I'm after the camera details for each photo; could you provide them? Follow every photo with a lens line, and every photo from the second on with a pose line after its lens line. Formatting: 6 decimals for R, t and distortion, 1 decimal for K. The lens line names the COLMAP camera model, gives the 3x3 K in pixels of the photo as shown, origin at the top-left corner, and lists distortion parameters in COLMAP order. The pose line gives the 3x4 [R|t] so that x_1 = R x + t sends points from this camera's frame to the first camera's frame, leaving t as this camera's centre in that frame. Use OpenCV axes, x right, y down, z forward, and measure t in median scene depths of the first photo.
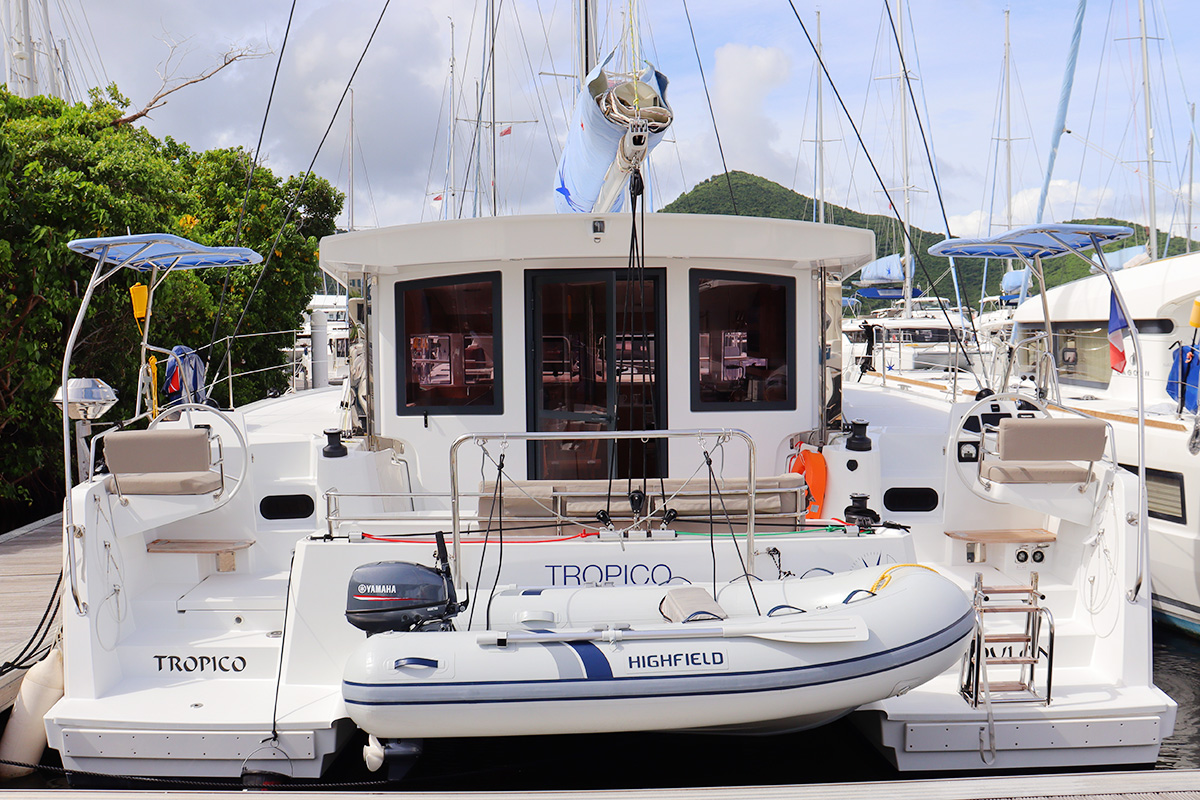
lens RADIAL K [[1258.8, 0, 600.0], [0, 1258.8, 400.0], [0, 0, 1]] dist [-0.146193, -0.001599]
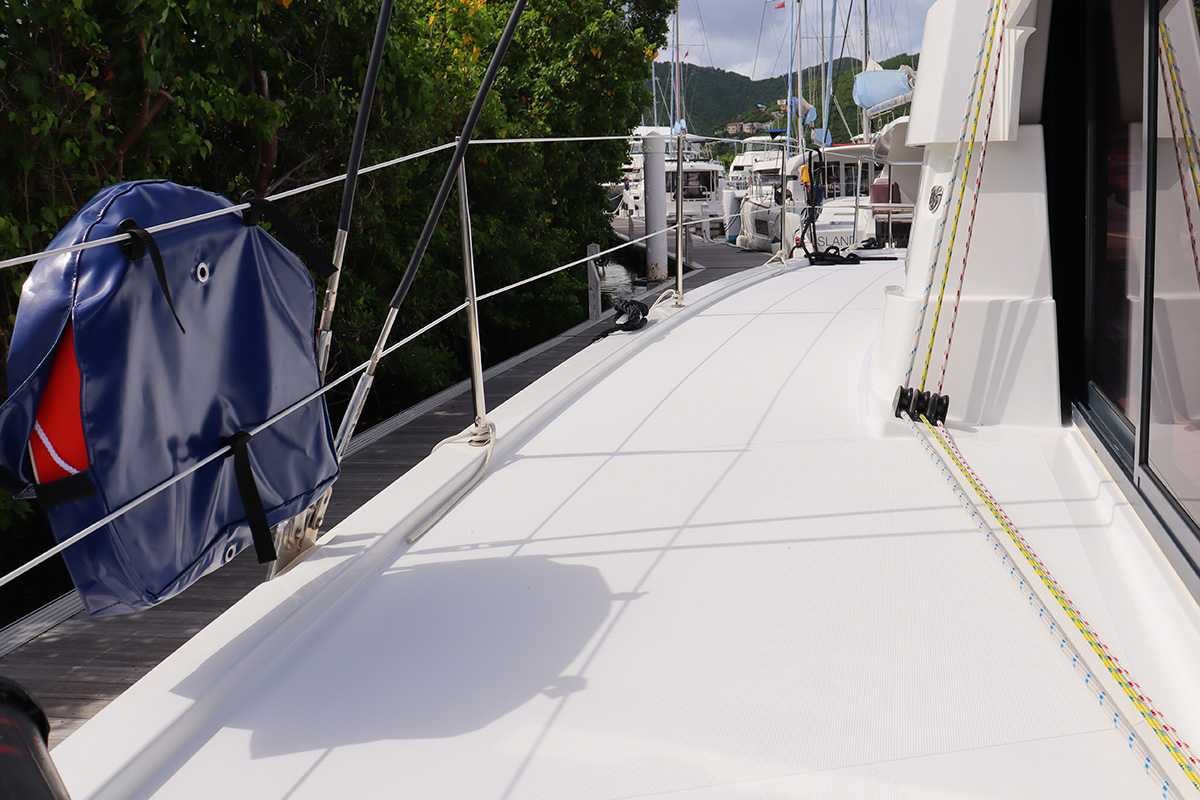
lens RADIAL K [[1258.8, 0, 600.0], [0, 1258.8, 400.0], [0, 0, 1]] dist [-0.146193, -0.001599]
pose [[0.970436, 0.029808, -0.239509, -0.144523], [0.001977, 0.991330, 0.131383, -0.022109], [0.241349, -0.127972, 0.961964, 0.519553]]
